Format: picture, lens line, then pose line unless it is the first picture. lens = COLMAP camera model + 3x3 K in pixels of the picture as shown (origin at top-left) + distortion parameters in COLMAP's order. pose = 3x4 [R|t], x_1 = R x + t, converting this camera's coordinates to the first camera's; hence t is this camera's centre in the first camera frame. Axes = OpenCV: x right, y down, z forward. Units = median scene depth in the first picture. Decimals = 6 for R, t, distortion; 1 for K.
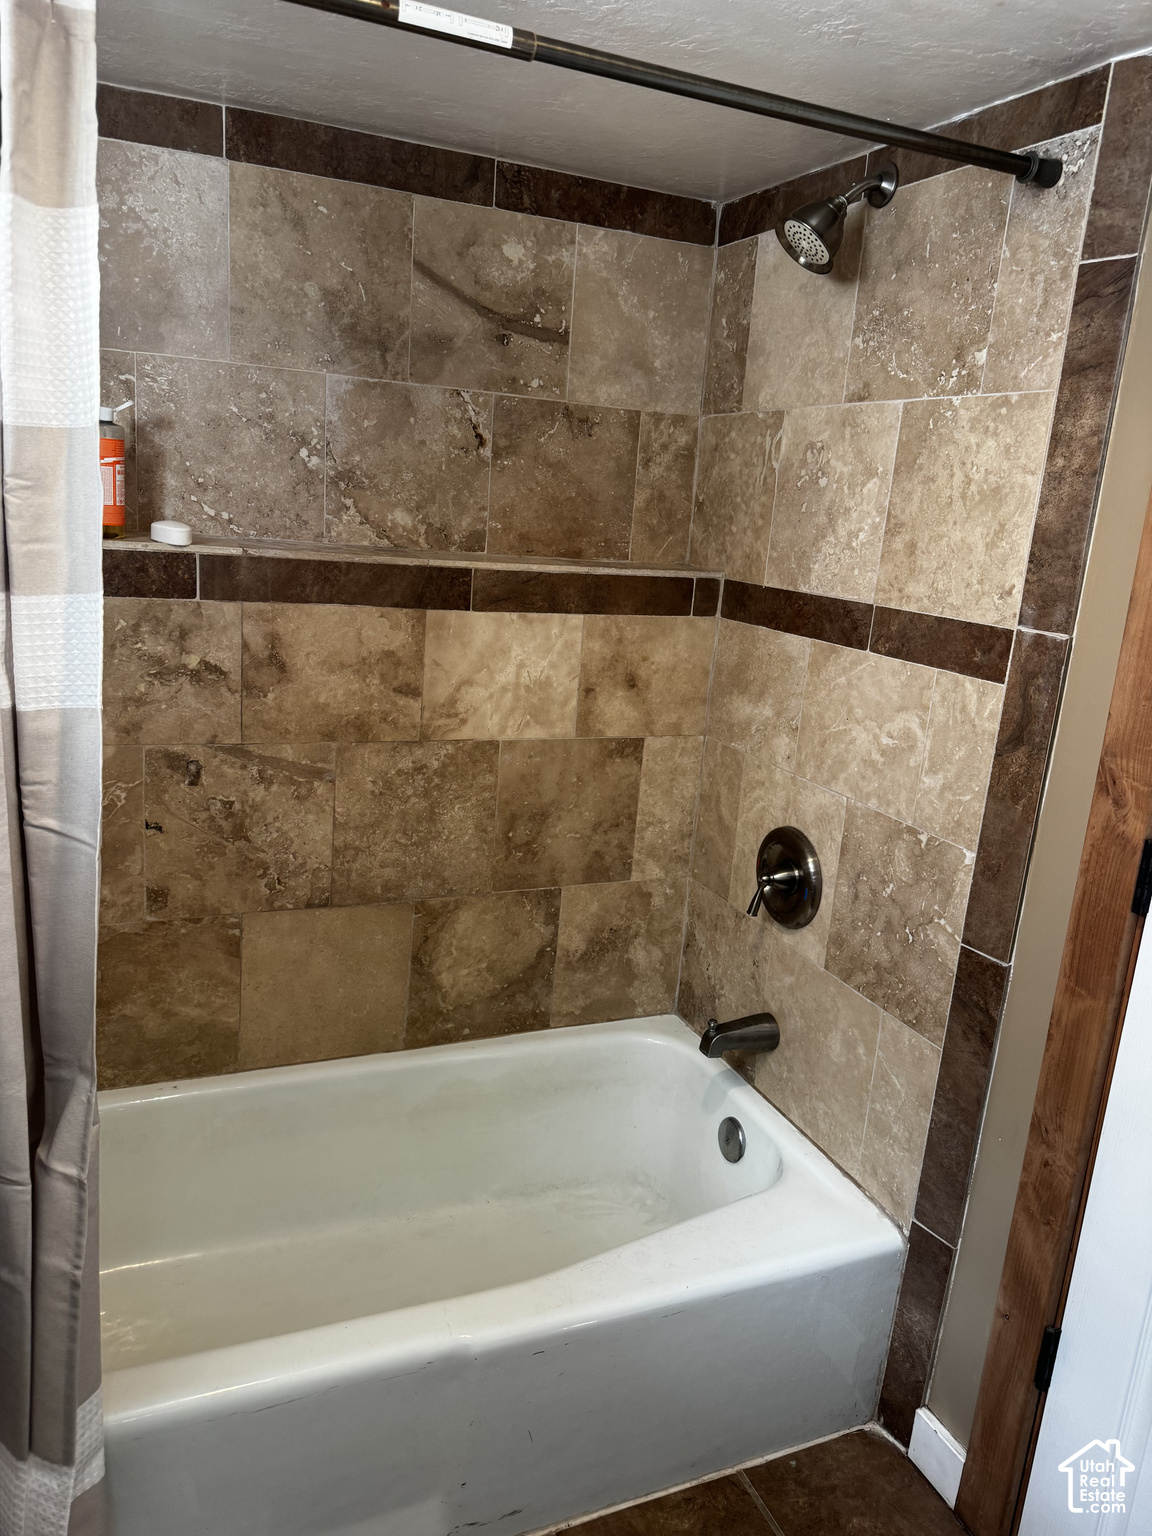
lens RADIAL K [[1100.6, 0, 576.0], [0, 1100.6, 768.0], [0, 0, 1]] dist [0.168064, -0.381861]
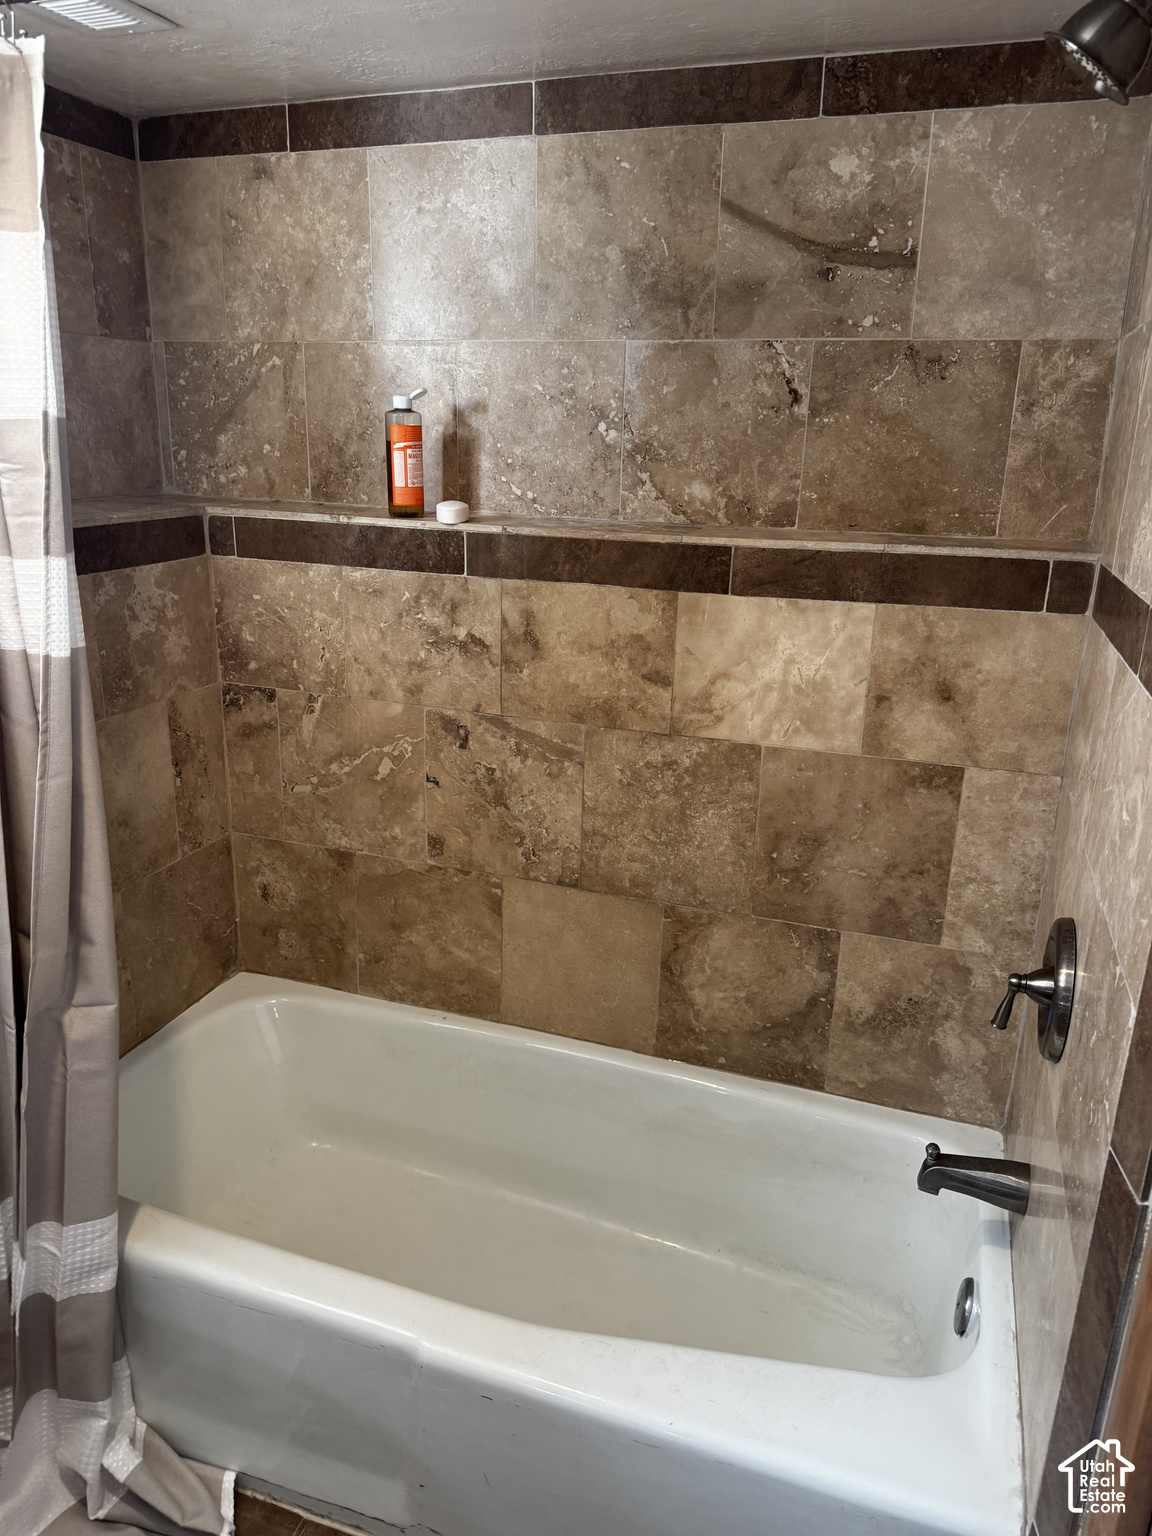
lens RADIAL K [[1097.7, 0, 570.2], [0, 1097.7, 781.8], [0, 0, 1]] dist [0.168477, -0.370517]
pose [[0.728909, 0.150371, -0.667893, 0.409931], [-0.131946, 0.988146, 0.078473, -0.045435], [0.671775, 0.030926, 0.740109, 0.256761]]
